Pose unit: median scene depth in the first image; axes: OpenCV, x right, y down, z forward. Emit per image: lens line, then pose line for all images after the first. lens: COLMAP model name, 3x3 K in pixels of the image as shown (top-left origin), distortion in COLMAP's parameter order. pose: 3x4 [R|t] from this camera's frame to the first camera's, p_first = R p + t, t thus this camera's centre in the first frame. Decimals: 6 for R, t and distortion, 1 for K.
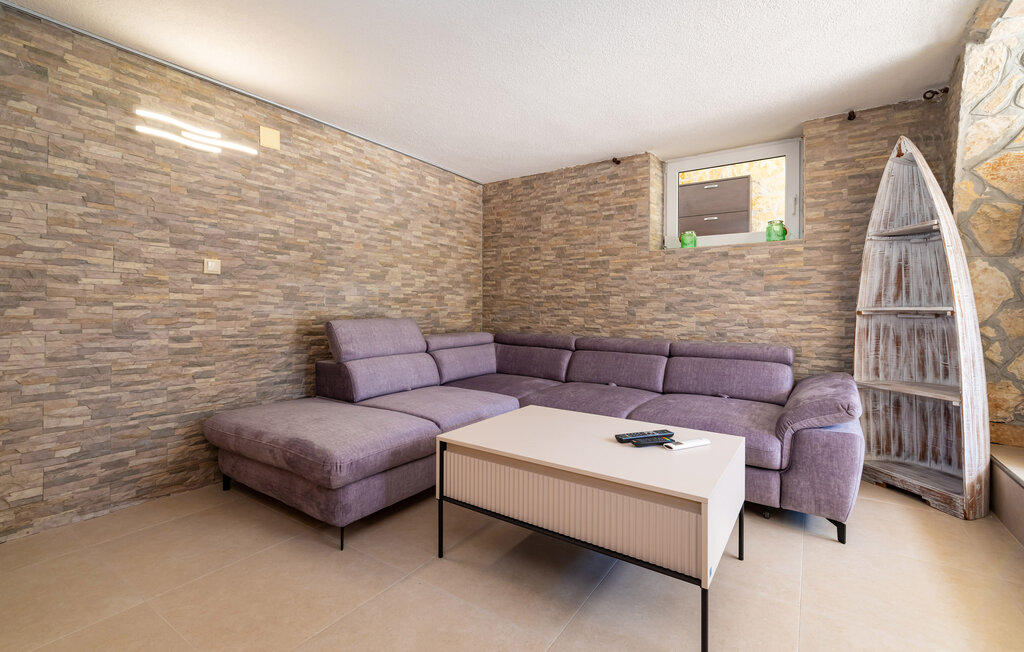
lens RADIAL K [[446.0, 0, 513.1], [0, 446.0, 301.9], [0, 0, 1]] dist [-0.000263, -0.000063]
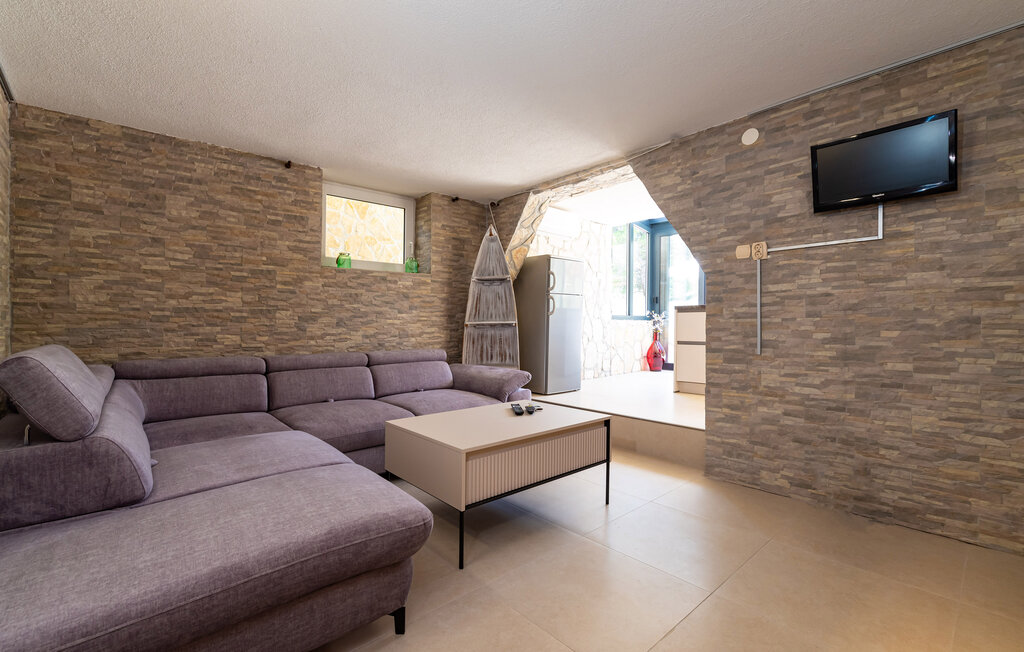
lens RADIAL K [[445.7, 0, 512.0], [0, 445.7, 326.0], [0, 0, 1]] dist [-0.001789, -0.000274]
pose [[0.252482, -0.010753, 0.967542, -0.545032], [-0.005754, 0.999904, 0.012614, 0.004357], [-0.967585, -0.008752, 0.252395, 0.314669]]
